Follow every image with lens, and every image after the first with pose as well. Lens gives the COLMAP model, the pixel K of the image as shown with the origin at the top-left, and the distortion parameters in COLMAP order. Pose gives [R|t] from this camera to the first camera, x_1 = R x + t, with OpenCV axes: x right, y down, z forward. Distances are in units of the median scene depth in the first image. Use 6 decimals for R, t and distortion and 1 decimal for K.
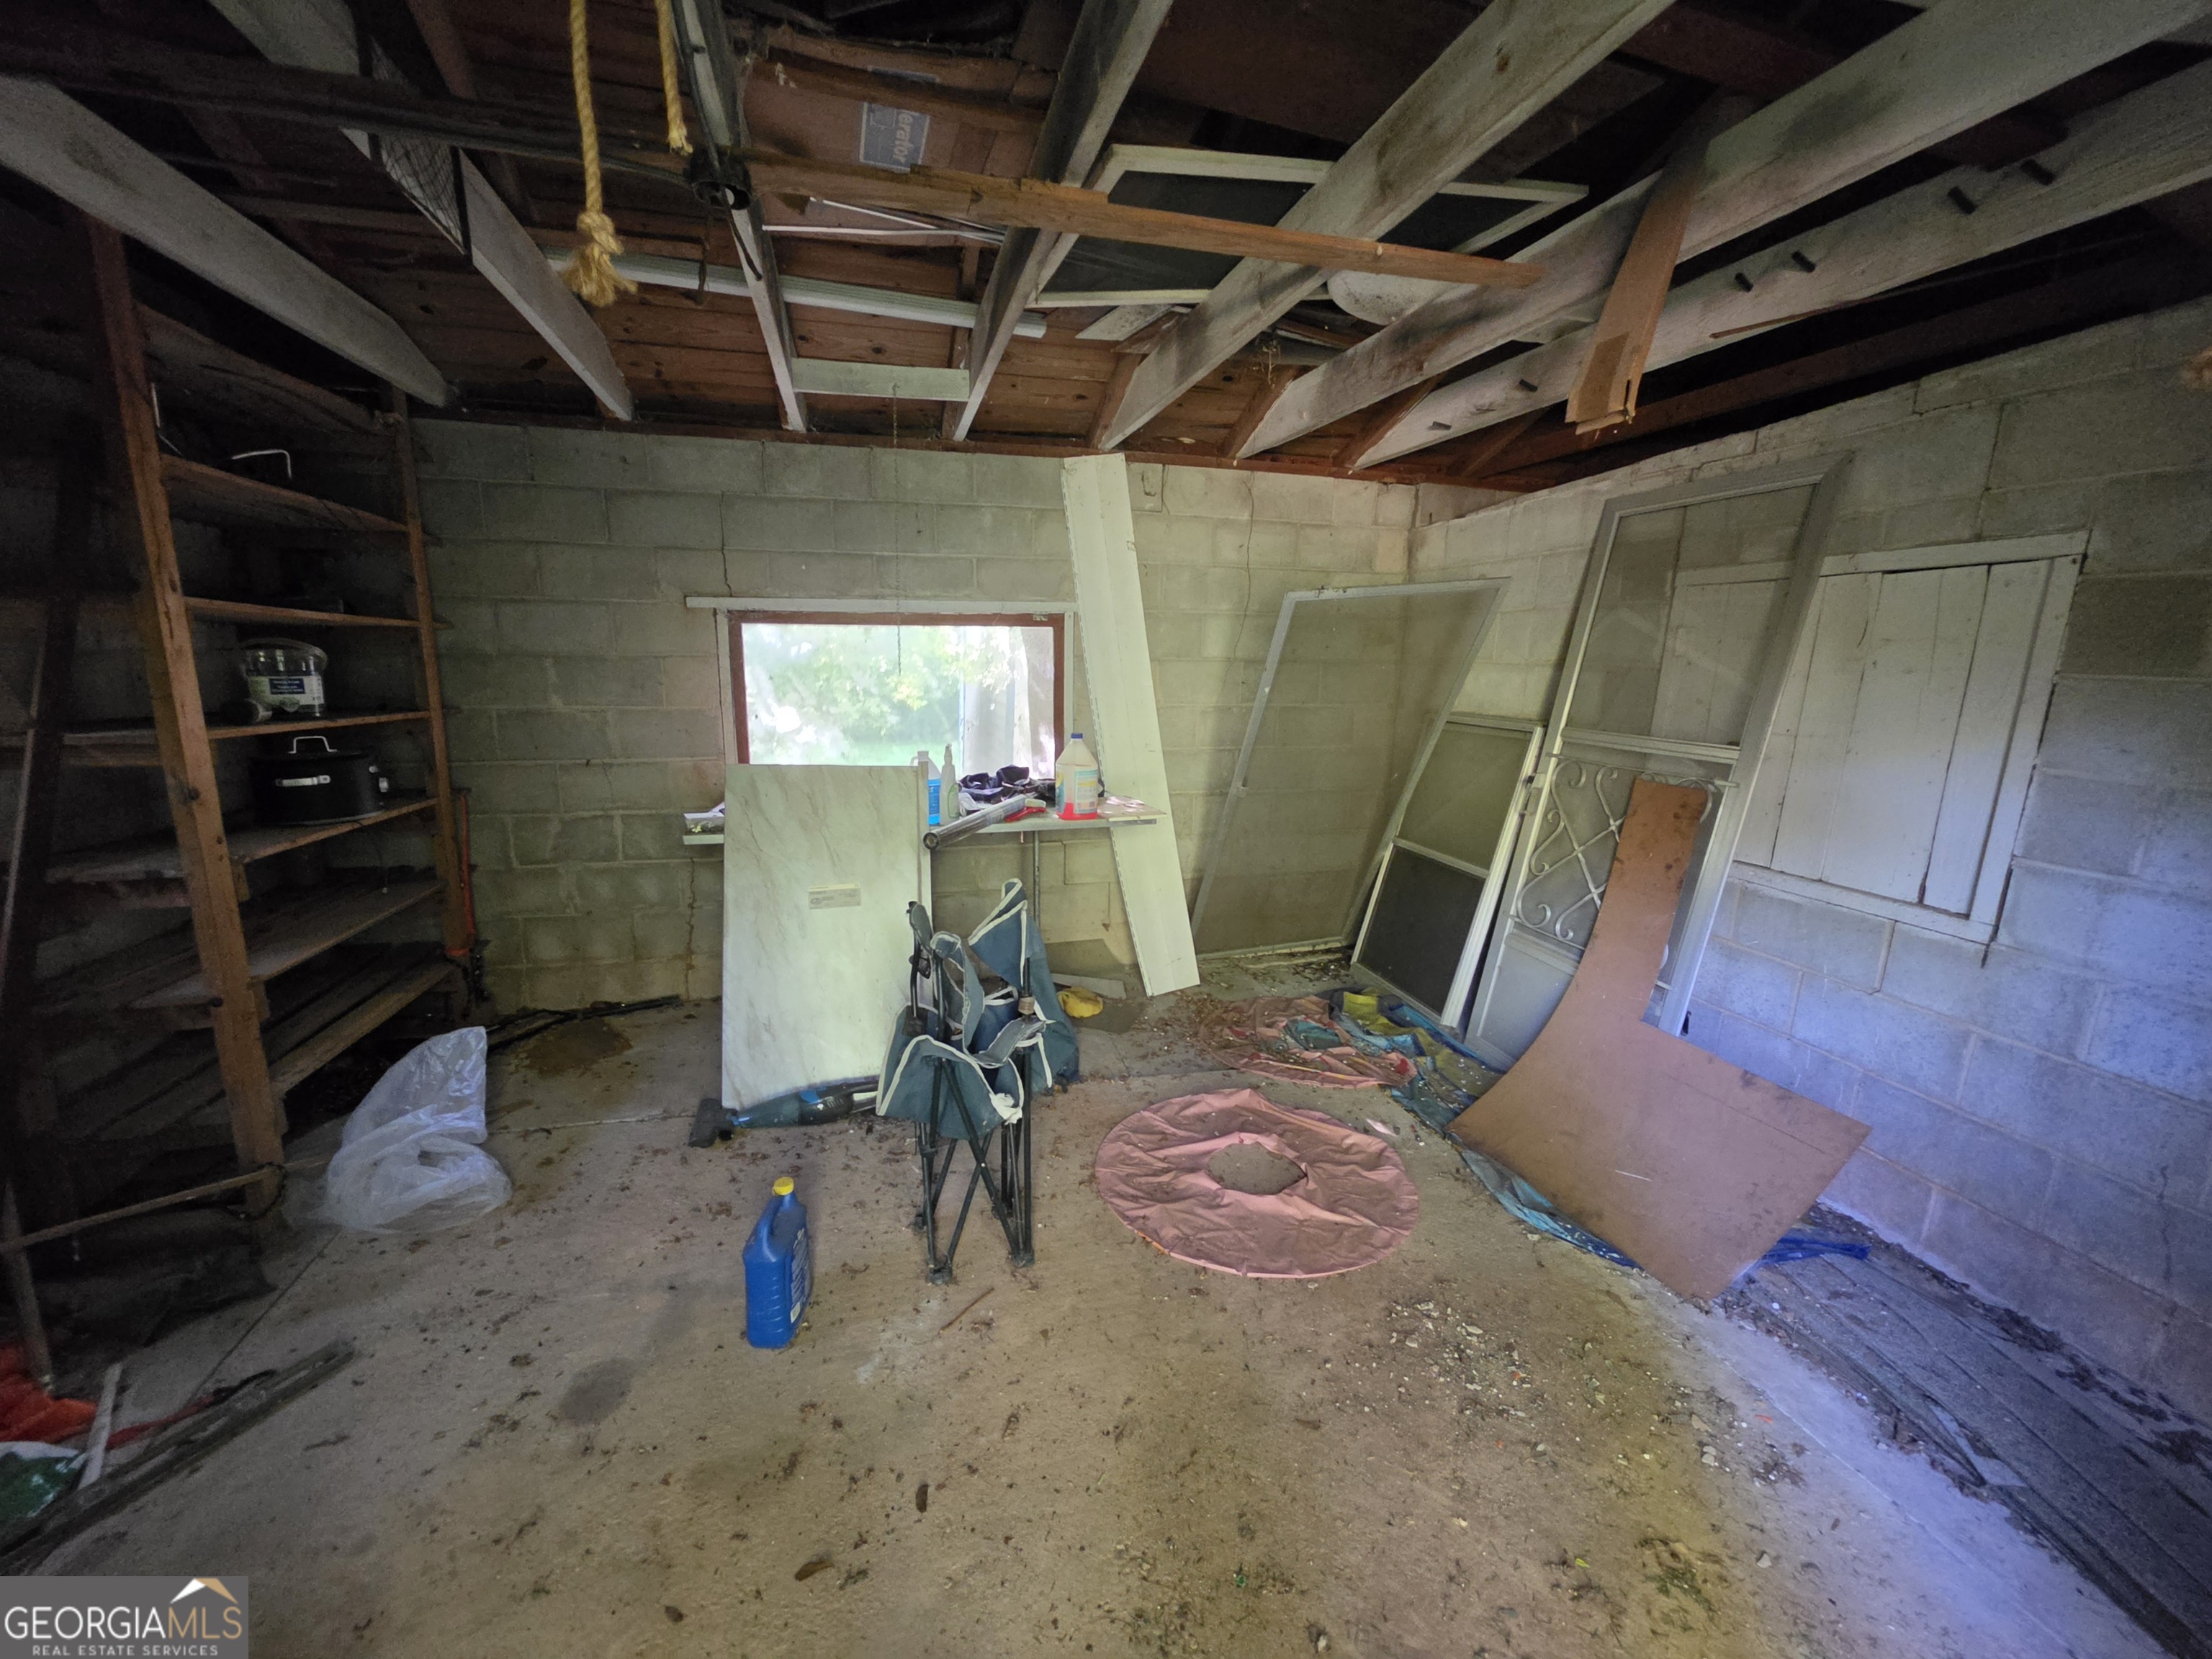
lens RADIAL K [[885.5, 0, 1107.7], [0, 885.5, 834.6], [0, 0, 1]] dist [-0.000222, 0.000057]
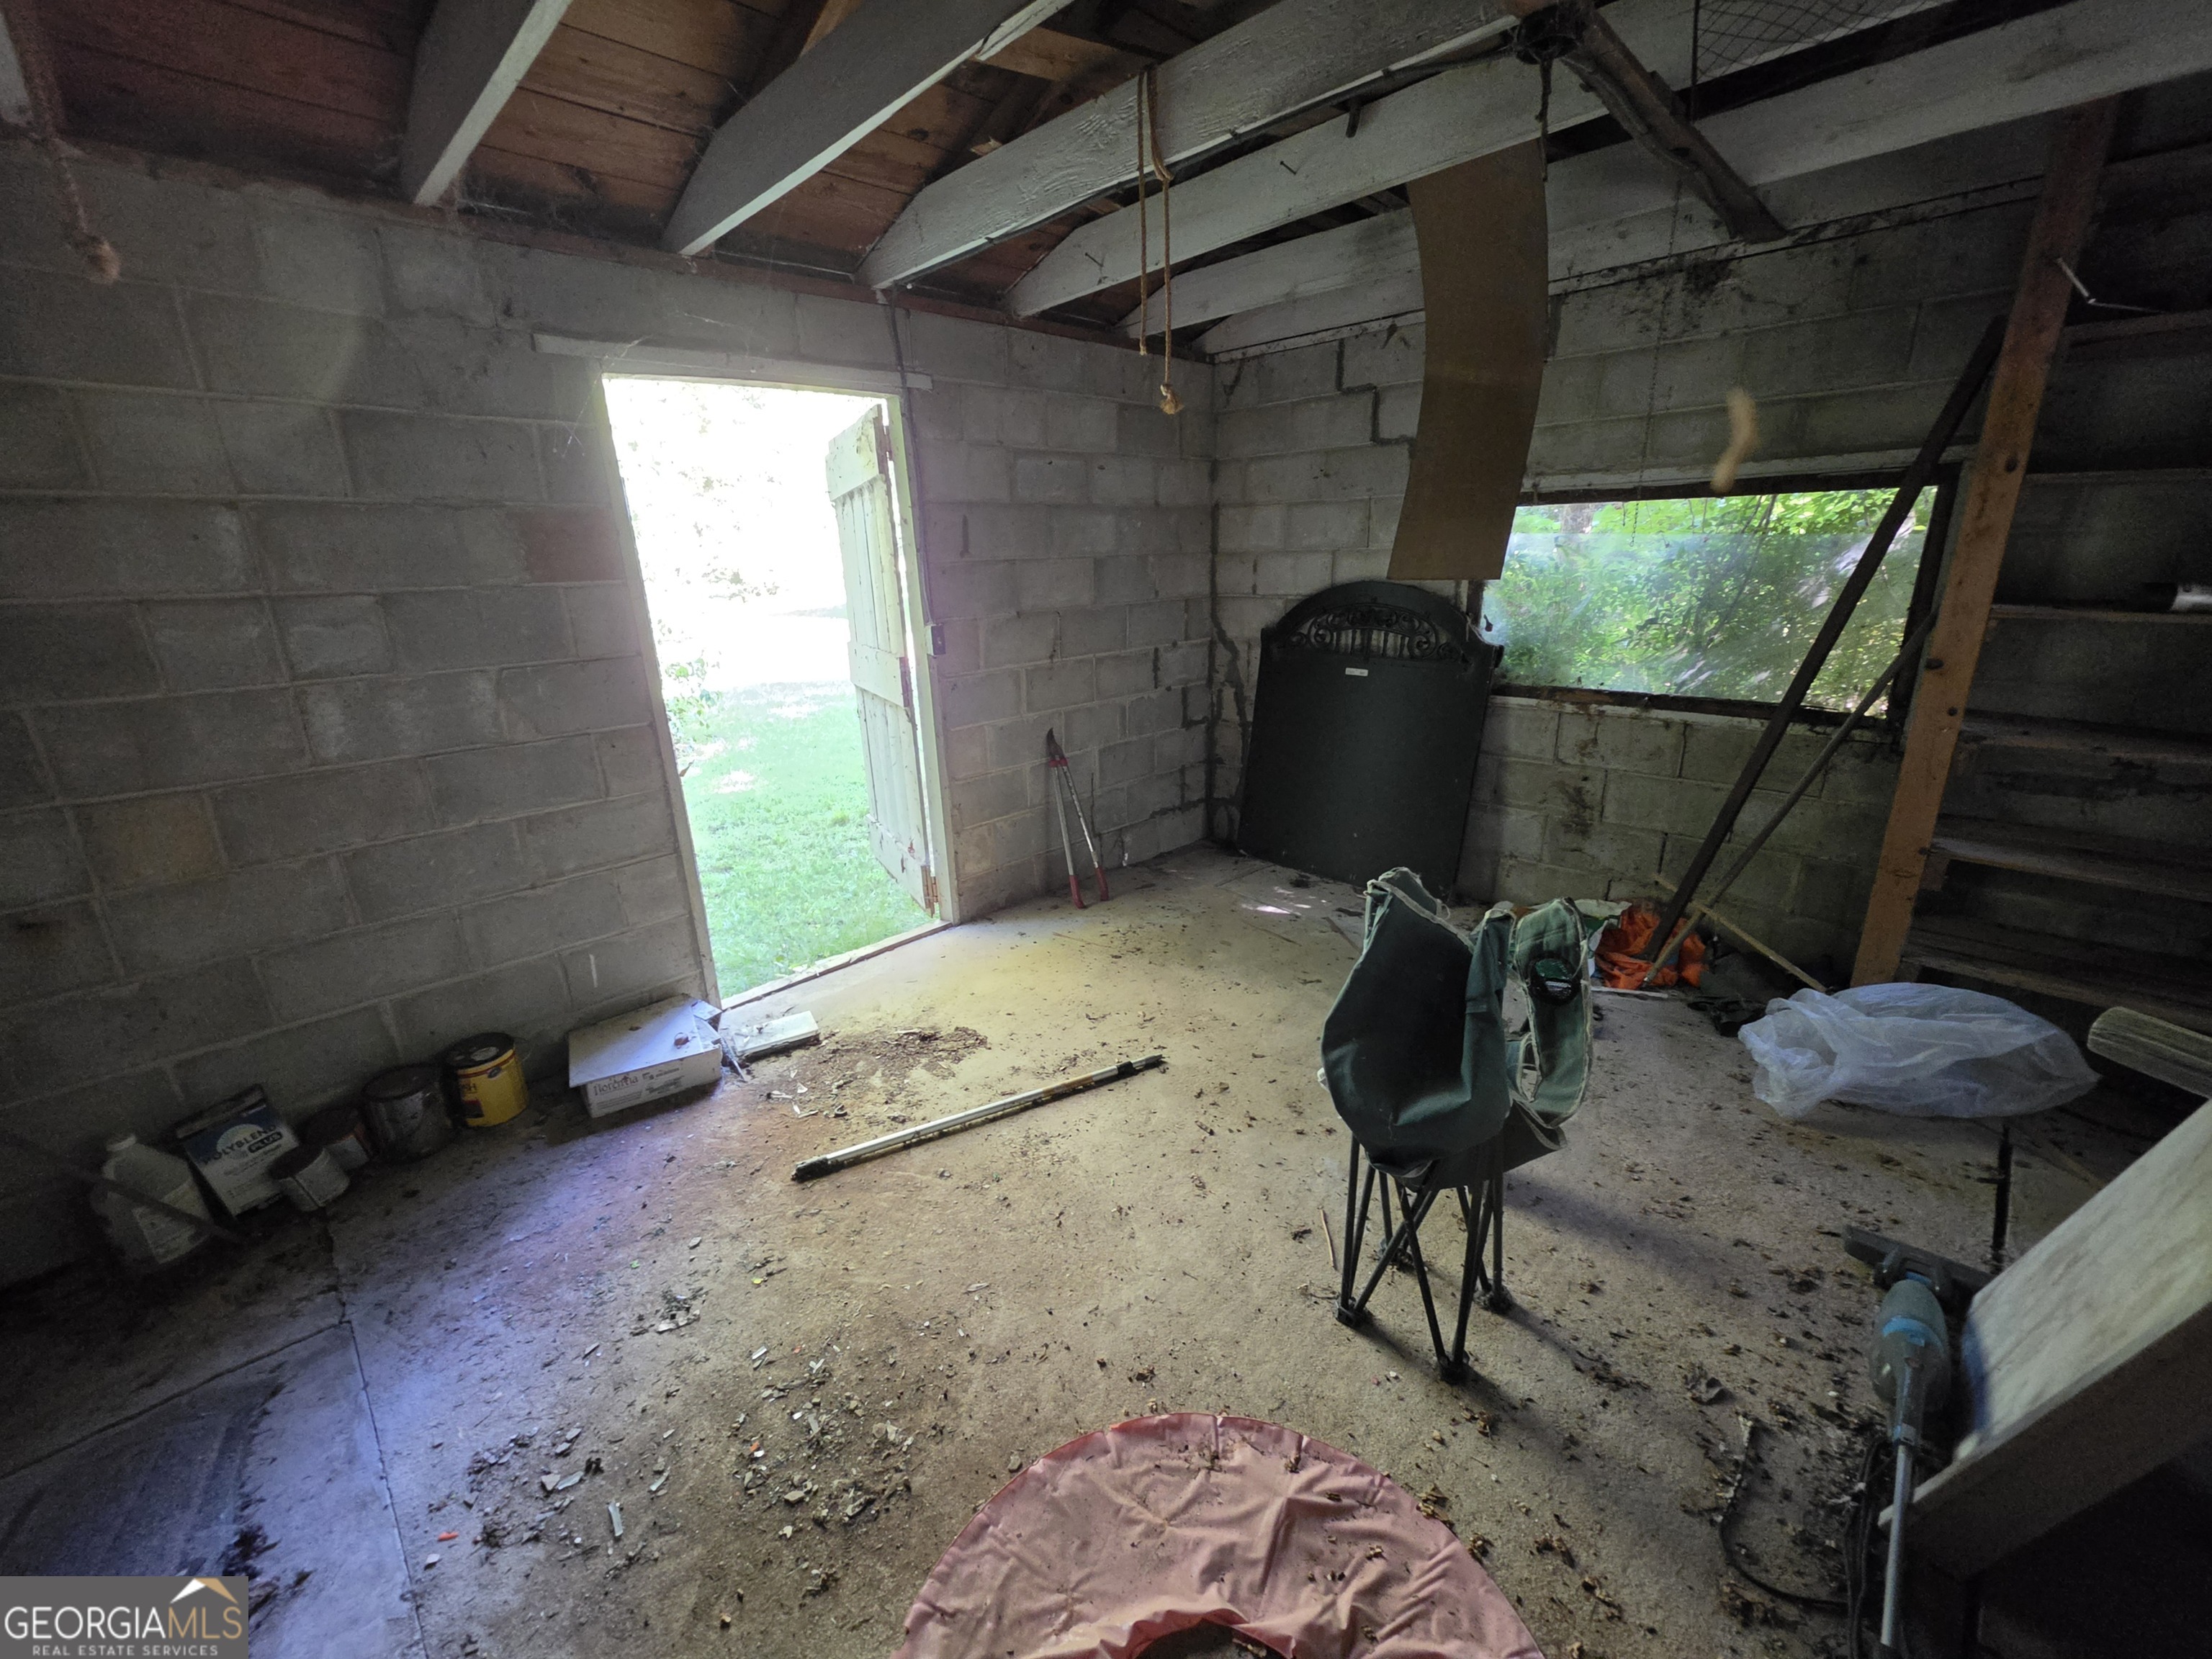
lens RADIAL K [[885.5, 0, 1104.5], [0, 885.5, 831.8], [0, 0, 1]] dist [-0.000222, 0.000057]
pose [[-0.861156, 0.160900, -0.482205, 0.431180], [-0.087023, 0.887921, 0.451689, -0.263211], [0.500837, 0.430938, -0.750636, 1.357571]]
